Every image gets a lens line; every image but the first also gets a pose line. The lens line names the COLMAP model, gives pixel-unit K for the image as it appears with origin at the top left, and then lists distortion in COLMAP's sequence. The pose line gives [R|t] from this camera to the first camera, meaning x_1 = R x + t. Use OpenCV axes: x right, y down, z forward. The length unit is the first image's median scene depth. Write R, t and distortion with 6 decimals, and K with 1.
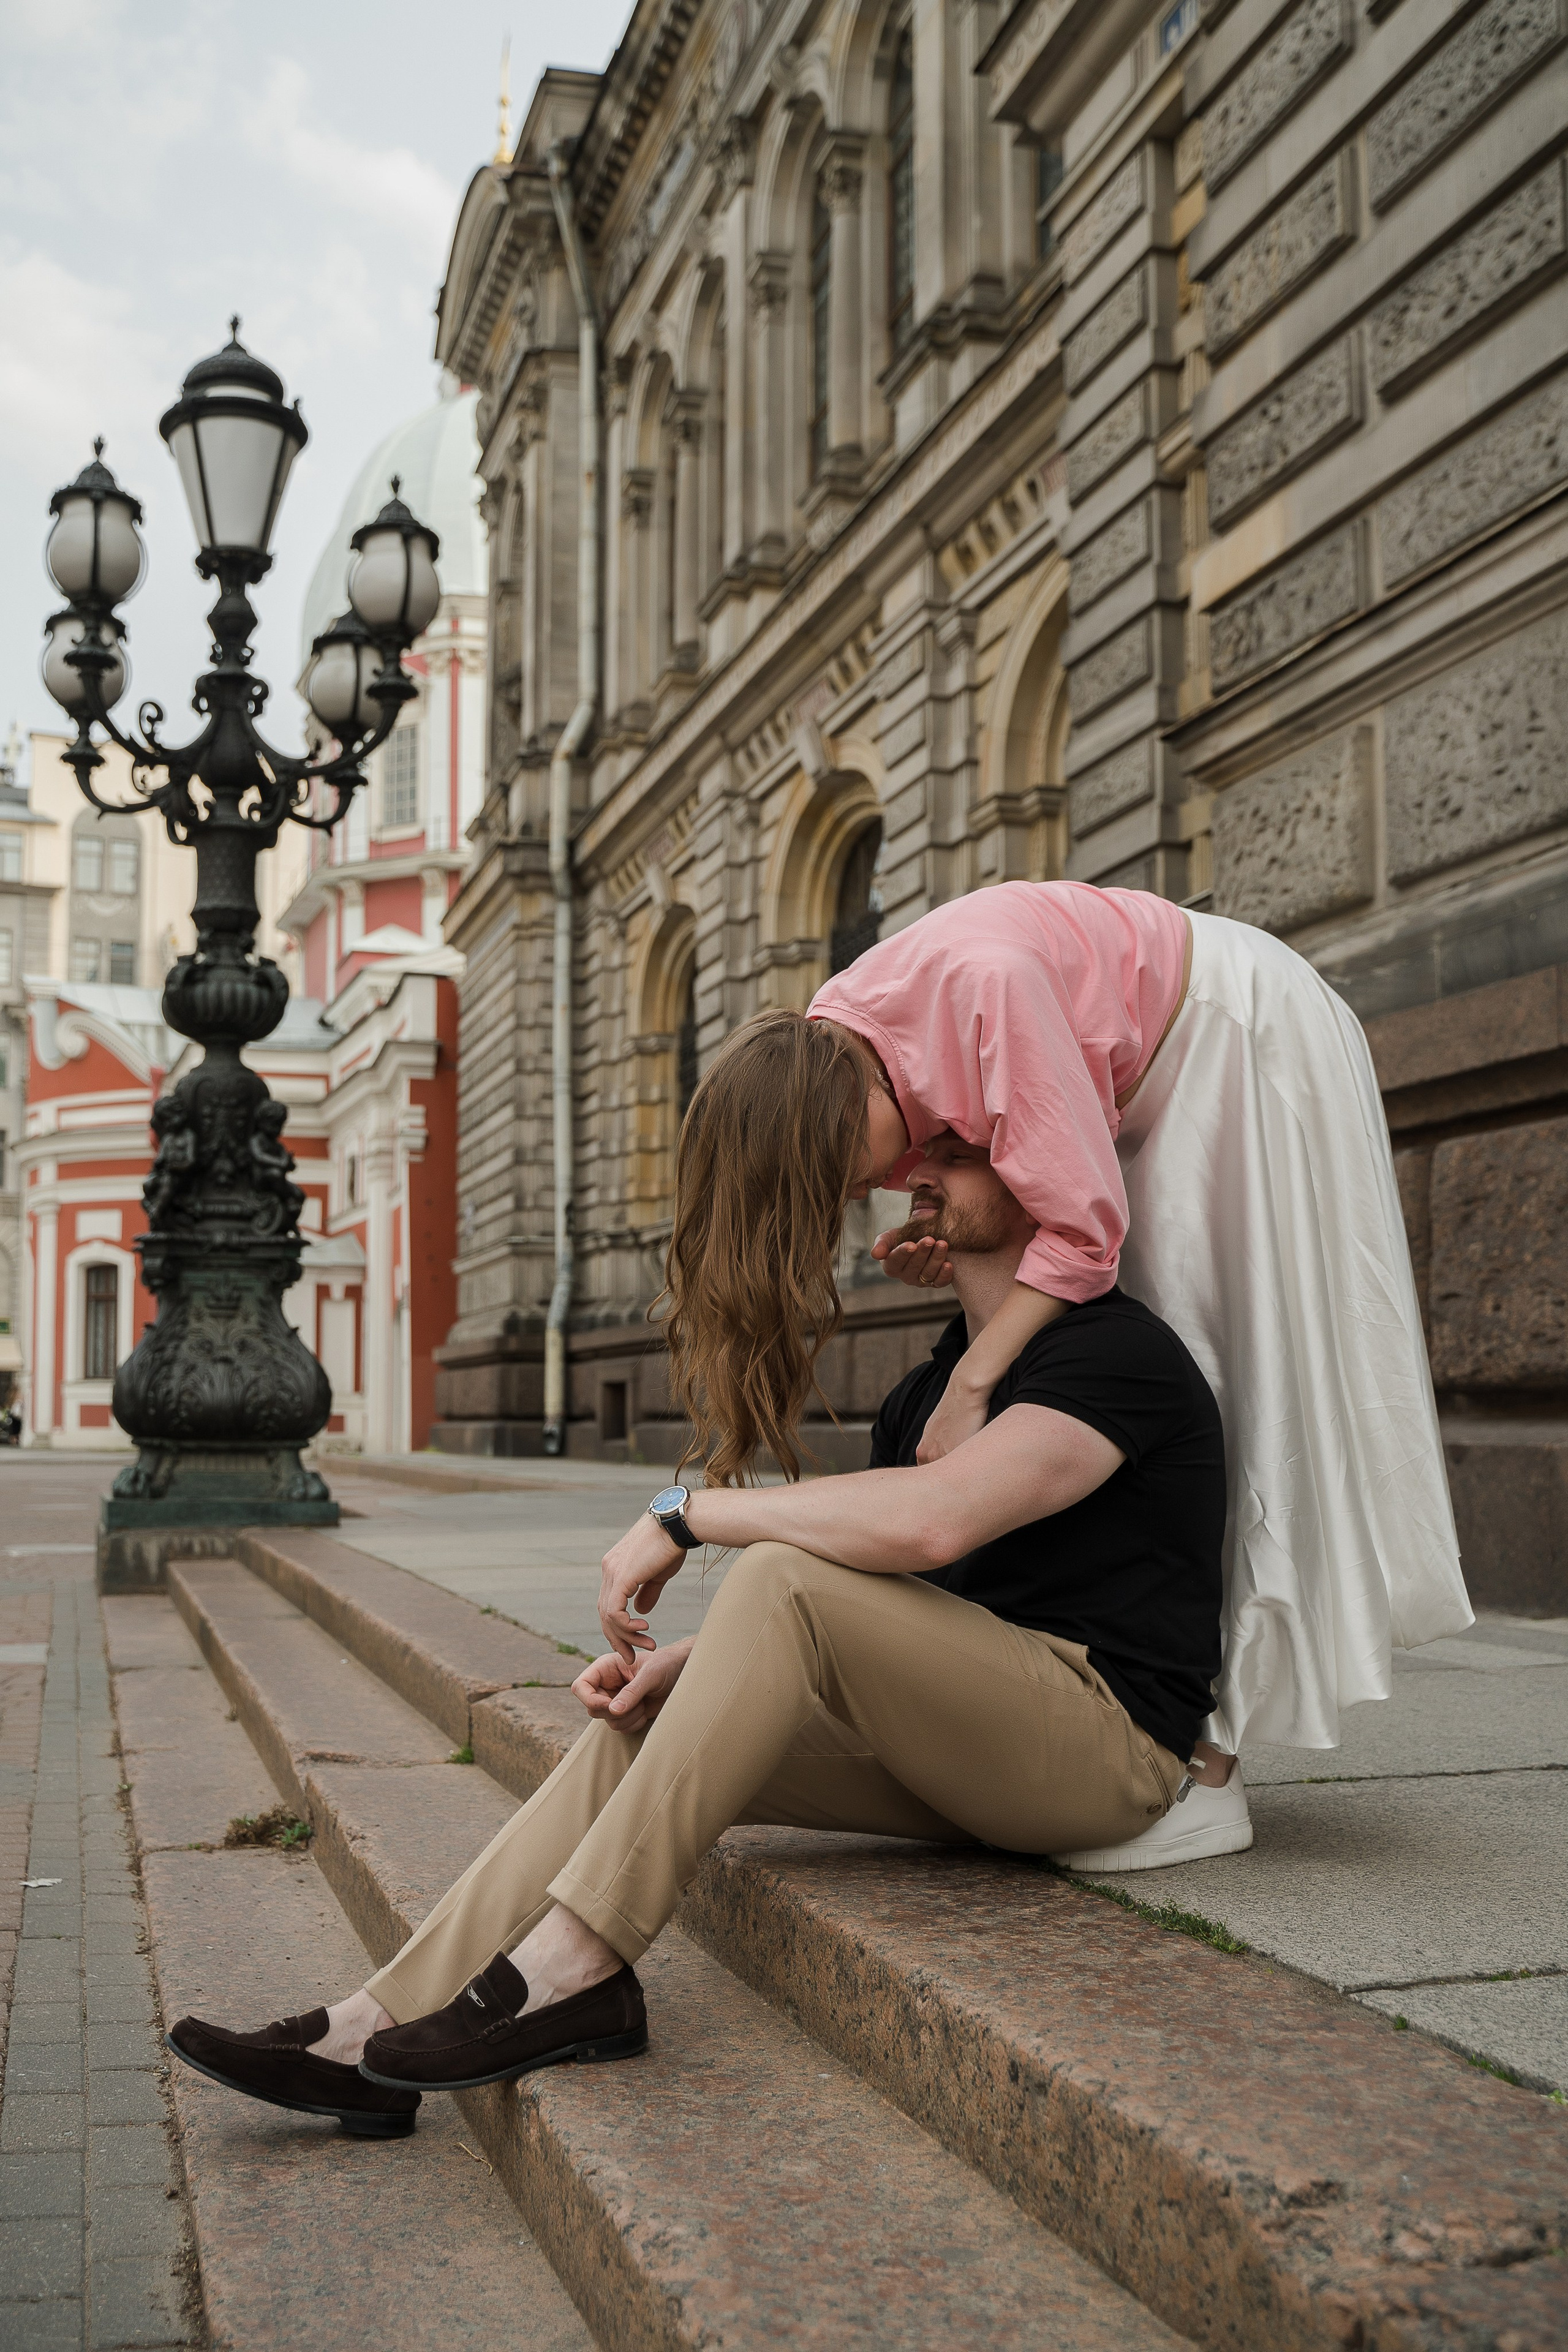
lens RADIAL K [[2806.2, 0, 787.1], [0, 2806.2, 1433.4], [0, 0, 1]] dist [-0.004319, -0.006714]
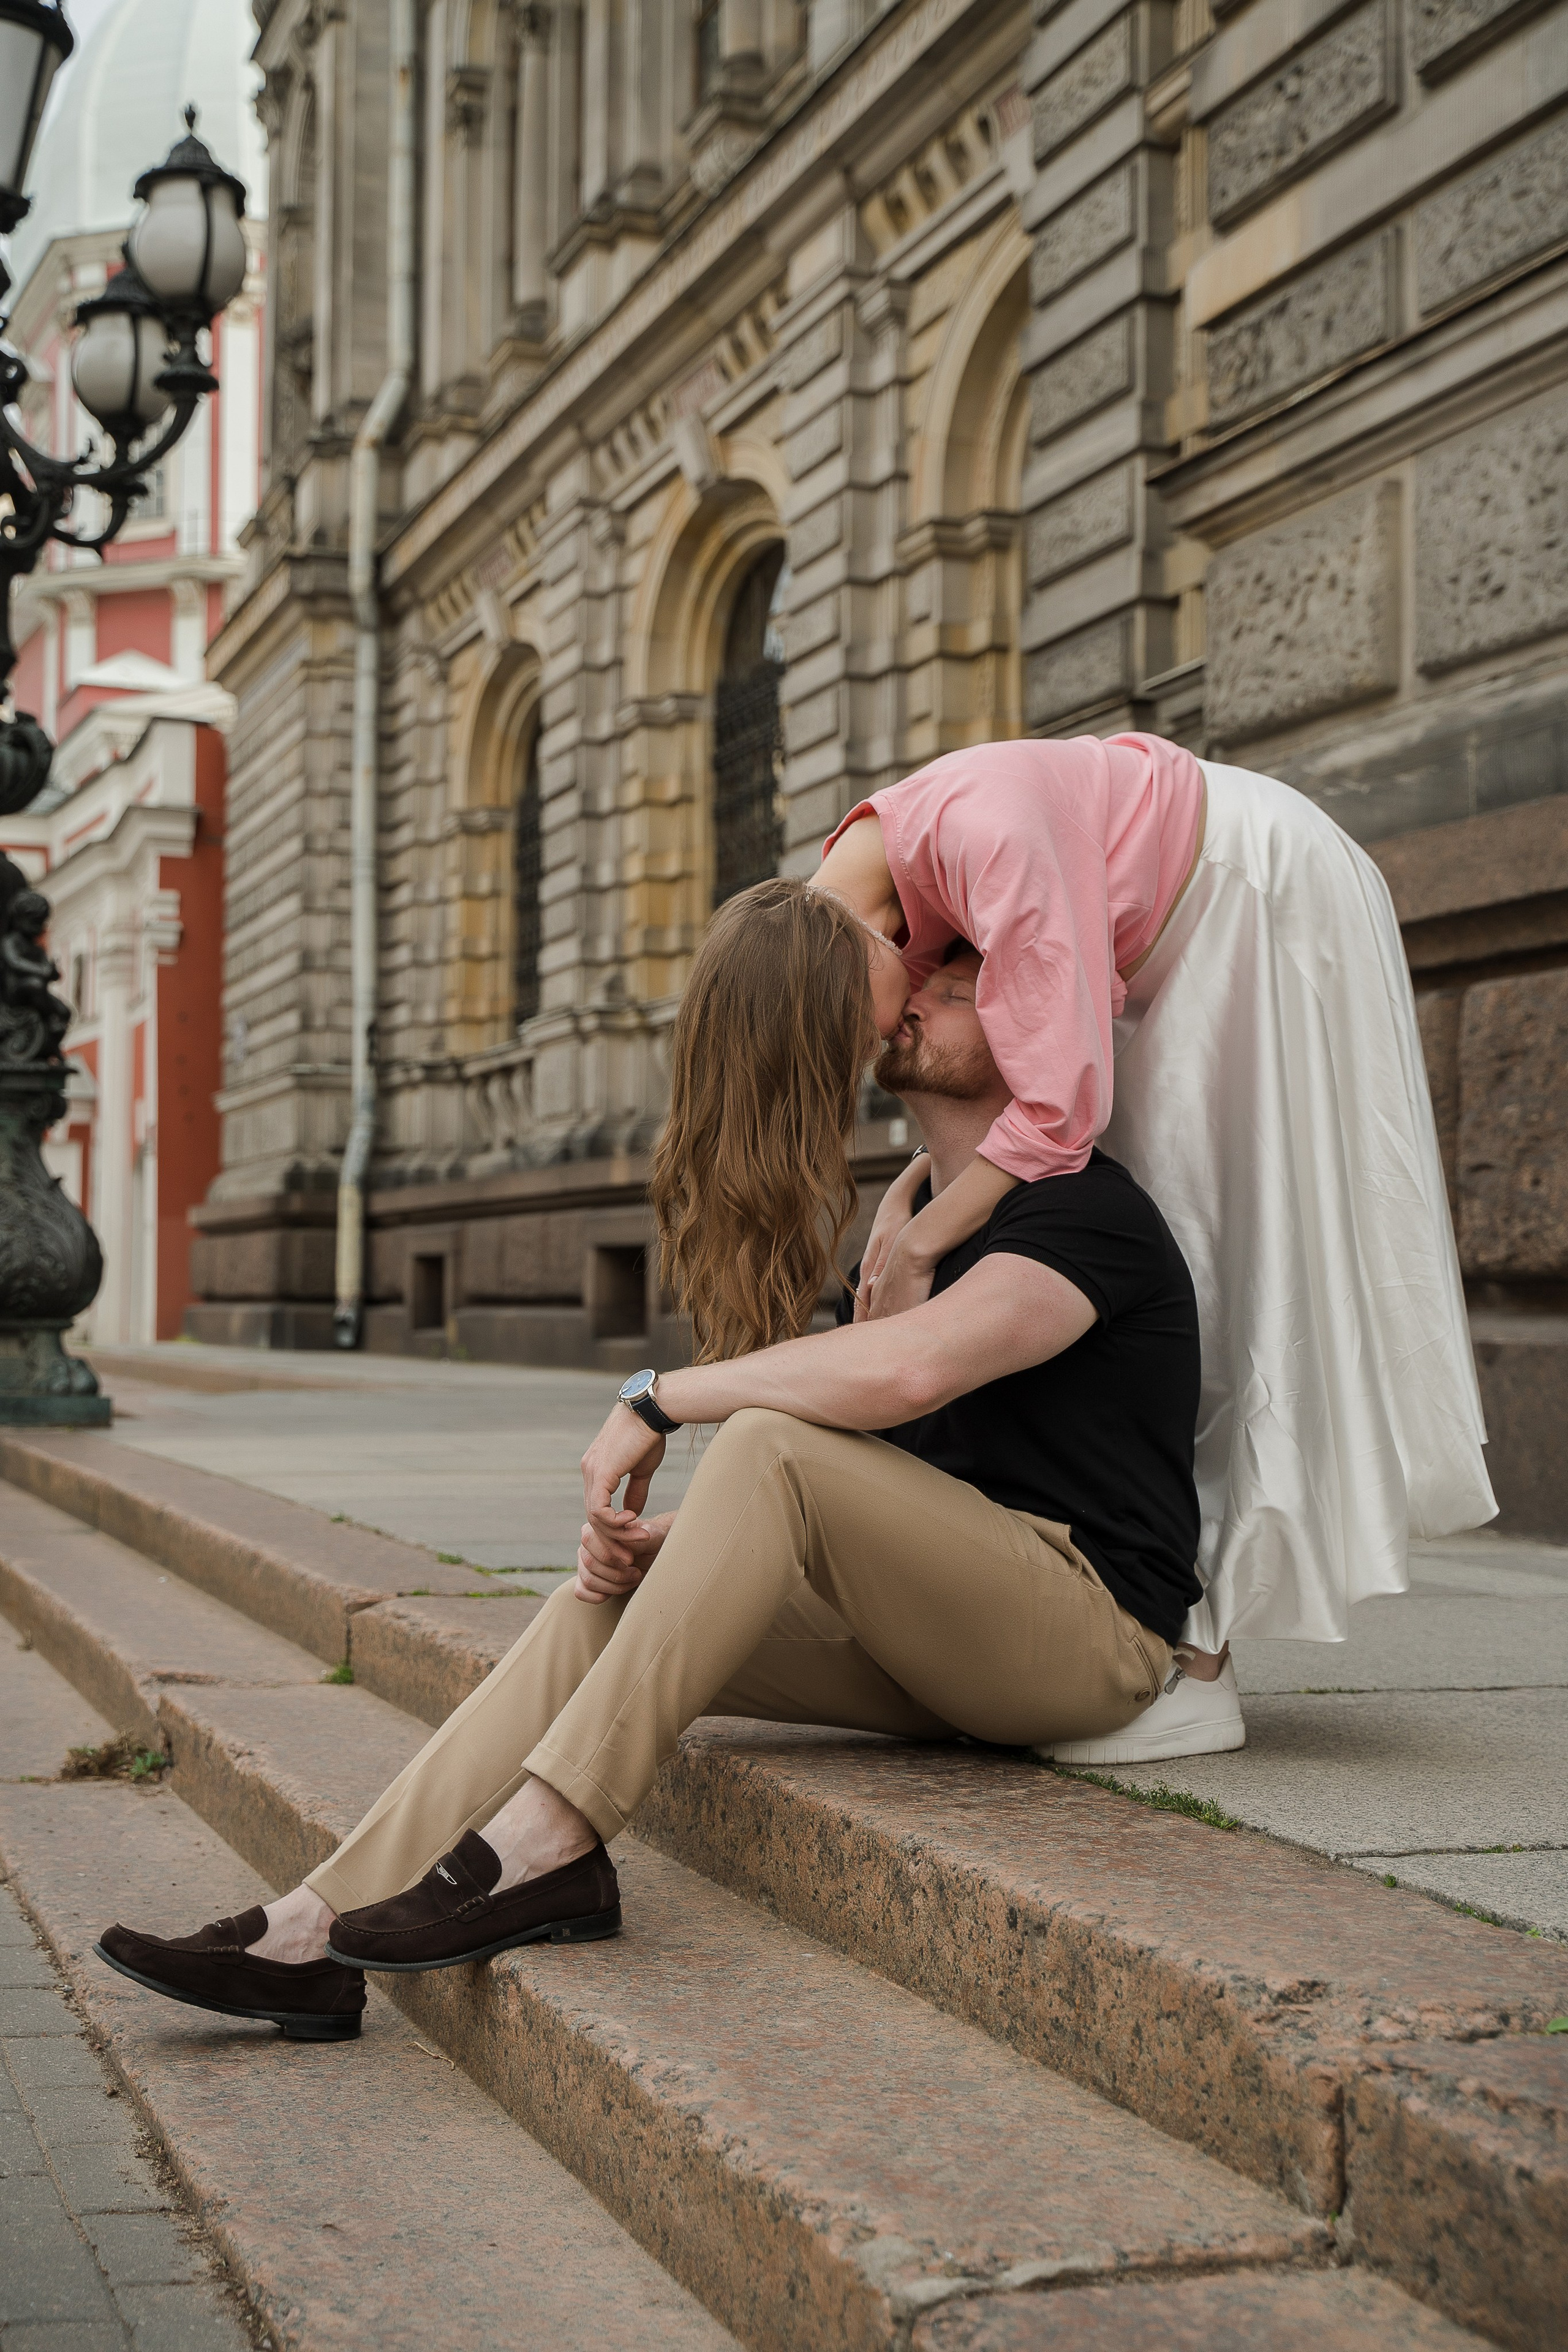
lens RADIAL K [[3926.6, 0, 777.4], [0, 3926.6, 1086.4], [0, 0, 1]] dist [0.256978, -0.111325]
pose [[0.998772, 0.020365, 0.045154, -0.019574], [-0.017422, 0.997756, -0.064653, 0.004957], [-0.046369, 0.063787, 0.996886, -0.118305]]
